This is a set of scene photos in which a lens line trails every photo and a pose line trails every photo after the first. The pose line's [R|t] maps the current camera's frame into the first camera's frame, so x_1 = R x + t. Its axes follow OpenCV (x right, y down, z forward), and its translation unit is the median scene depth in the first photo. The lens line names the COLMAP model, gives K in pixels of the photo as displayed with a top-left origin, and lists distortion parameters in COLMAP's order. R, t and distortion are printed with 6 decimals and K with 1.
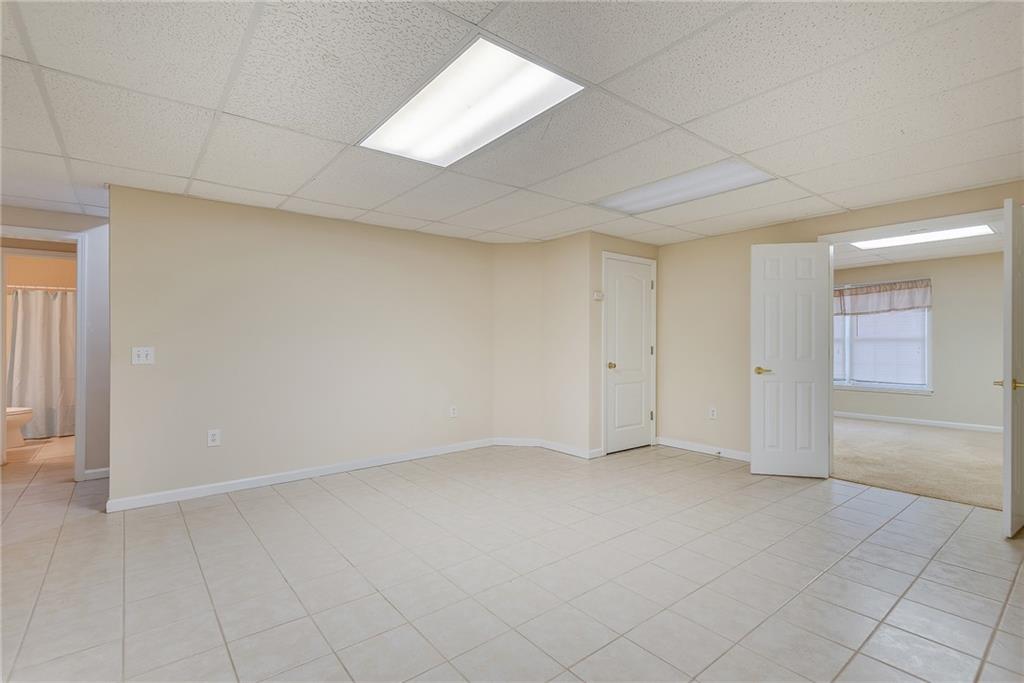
lens RADIAL K [[476.1, 0, 512.0], [0, 476.1, 341.5], [0, 0, 1]] dist [0.002357, -0.000016]
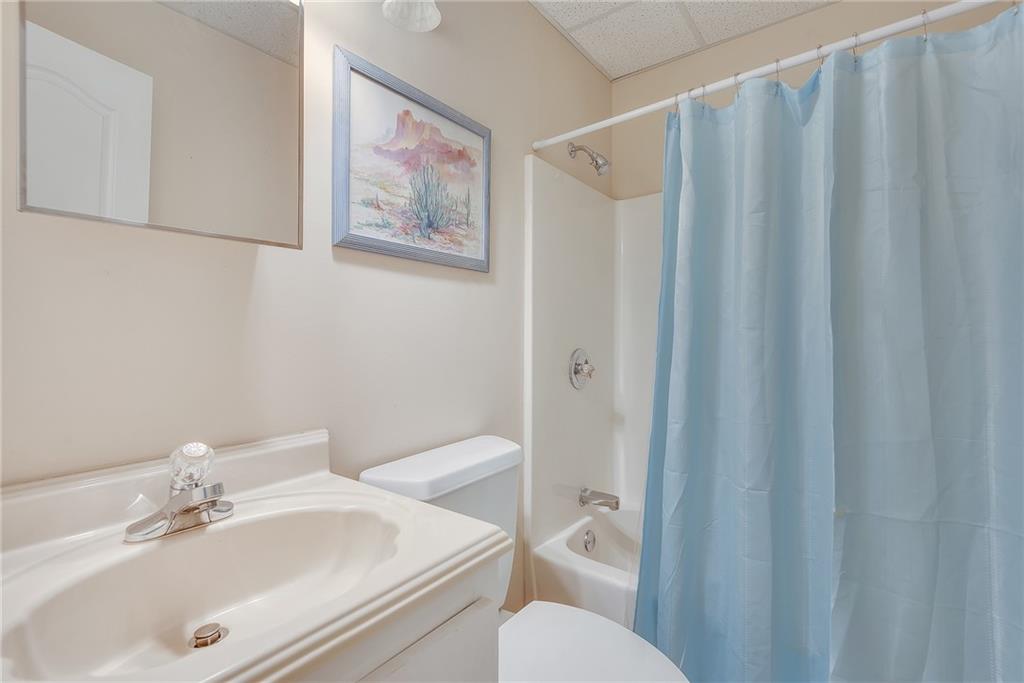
lens RADIAL K [[476.1, 0, 512.0], [0, 476.1, 341.5], [0, 0, 1]] dist [0.002357, -0.000016]
pose [[0.309112, -0.002119, -0.951023, -0.812565], [0.005394, 0.999985, -0.000475, 0.009526], [0.951010, -0.004983, 0.309119, 0.825714]]
